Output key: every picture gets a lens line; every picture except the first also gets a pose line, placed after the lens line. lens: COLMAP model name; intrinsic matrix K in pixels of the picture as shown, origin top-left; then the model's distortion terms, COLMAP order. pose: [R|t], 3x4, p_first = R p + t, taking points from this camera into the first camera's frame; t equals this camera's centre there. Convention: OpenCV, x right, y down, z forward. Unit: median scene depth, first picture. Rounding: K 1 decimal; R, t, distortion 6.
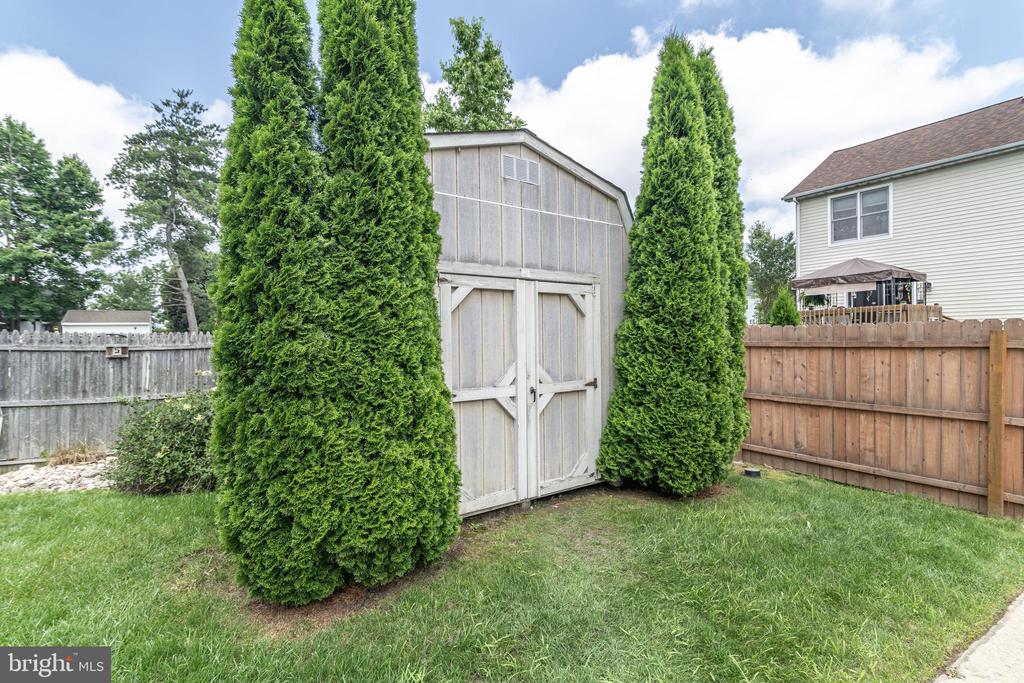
lens RADIAL K [[466.8, 0, 513.7], [0, 466.8, 341.1], [0, 0, 1]] dist [0.001422, 0.000158]
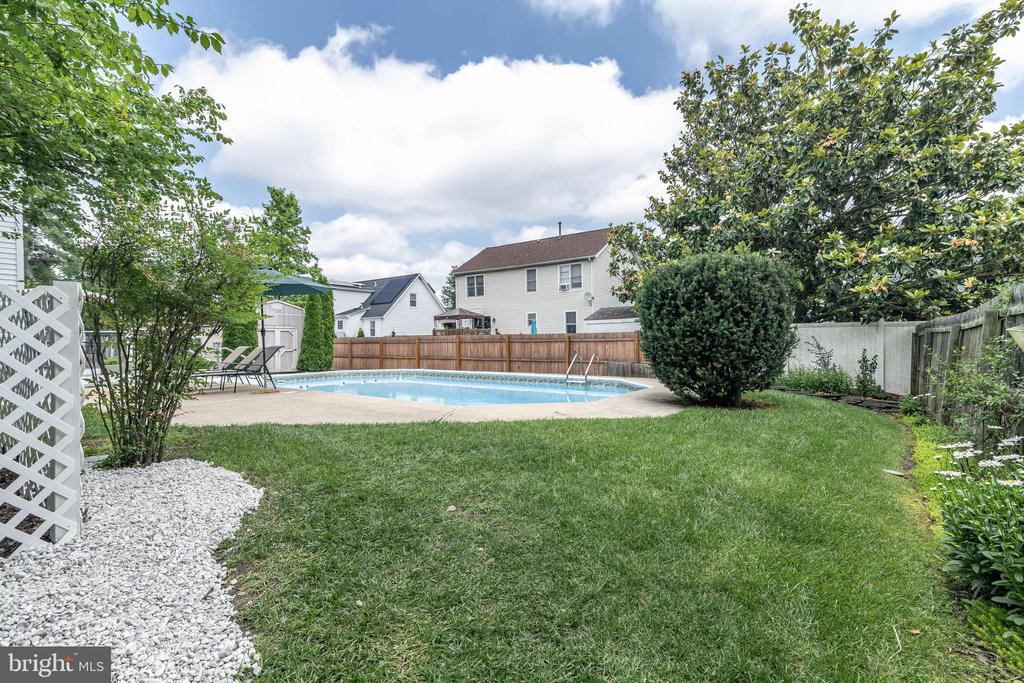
lens RADIAL K [[466.8, 0, 509.6], [0, 466.8, 344.1], [0, 0, 1]] dist [0.001422, 0.000158]
pose [[0.947196, 0.006507, 0.320588, 0.194302], [-0.004642, 0.999968, -0.006582, 0.014695], [-0.320620, 0.004747, 0.947196, -1.145090]]
